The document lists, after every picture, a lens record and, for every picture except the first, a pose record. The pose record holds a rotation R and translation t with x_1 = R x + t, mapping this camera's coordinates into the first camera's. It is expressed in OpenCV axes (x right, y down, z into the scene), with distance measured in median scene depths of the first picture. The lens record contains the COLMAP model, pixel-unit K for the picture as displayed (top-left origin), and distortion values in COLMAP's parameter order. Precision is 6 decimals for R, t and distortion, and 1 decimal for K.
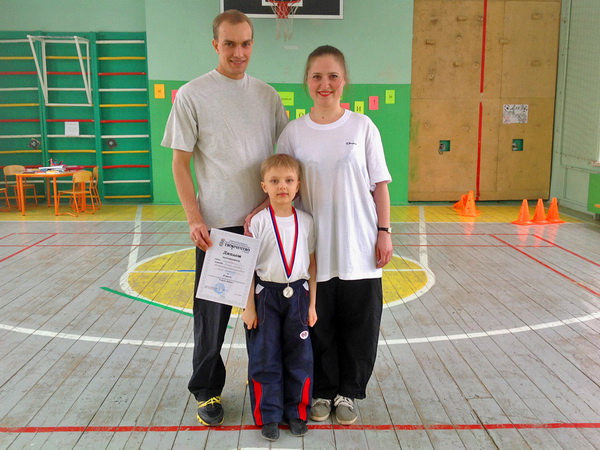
lens RADIAL K [[603.7, 0, 295.6], [0, 603.7, 200.8], [0, 0, 1]] dist [0.144641, -0.379044]
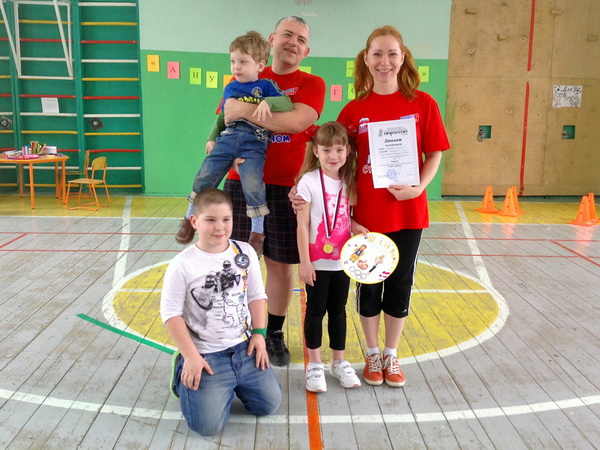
lens RADIAL K [[618.7, 0, 300.7], [0, 618.7, 188.7], [0, 0, 1]] dist [0.128917, -0.293769]
pose [[0.999729, 0.012439, 0.019688, -0.032811], [-0.012633, 0.999873, 0.009756, -0.015919], [-0.019564, -0.010002, 0.999759, 0.123080]]
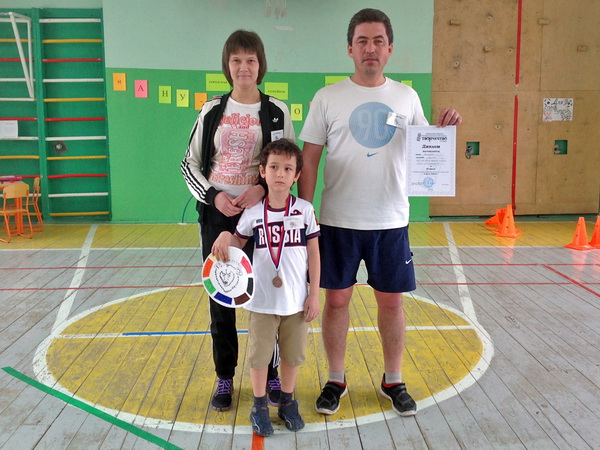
lens RADIAL K [[624.3, 0, 313.5], [0, 624.3, 185.5], [0, 0, 1]] dist [0.121690, -0.272448]
pose [[0.999246, -0.006435, 0.038288, -0.001886], [0.007333, 0.999700, -0.023377, -0.023214], [-0.038126, 0.023640, 0.998993, 0.169140]]
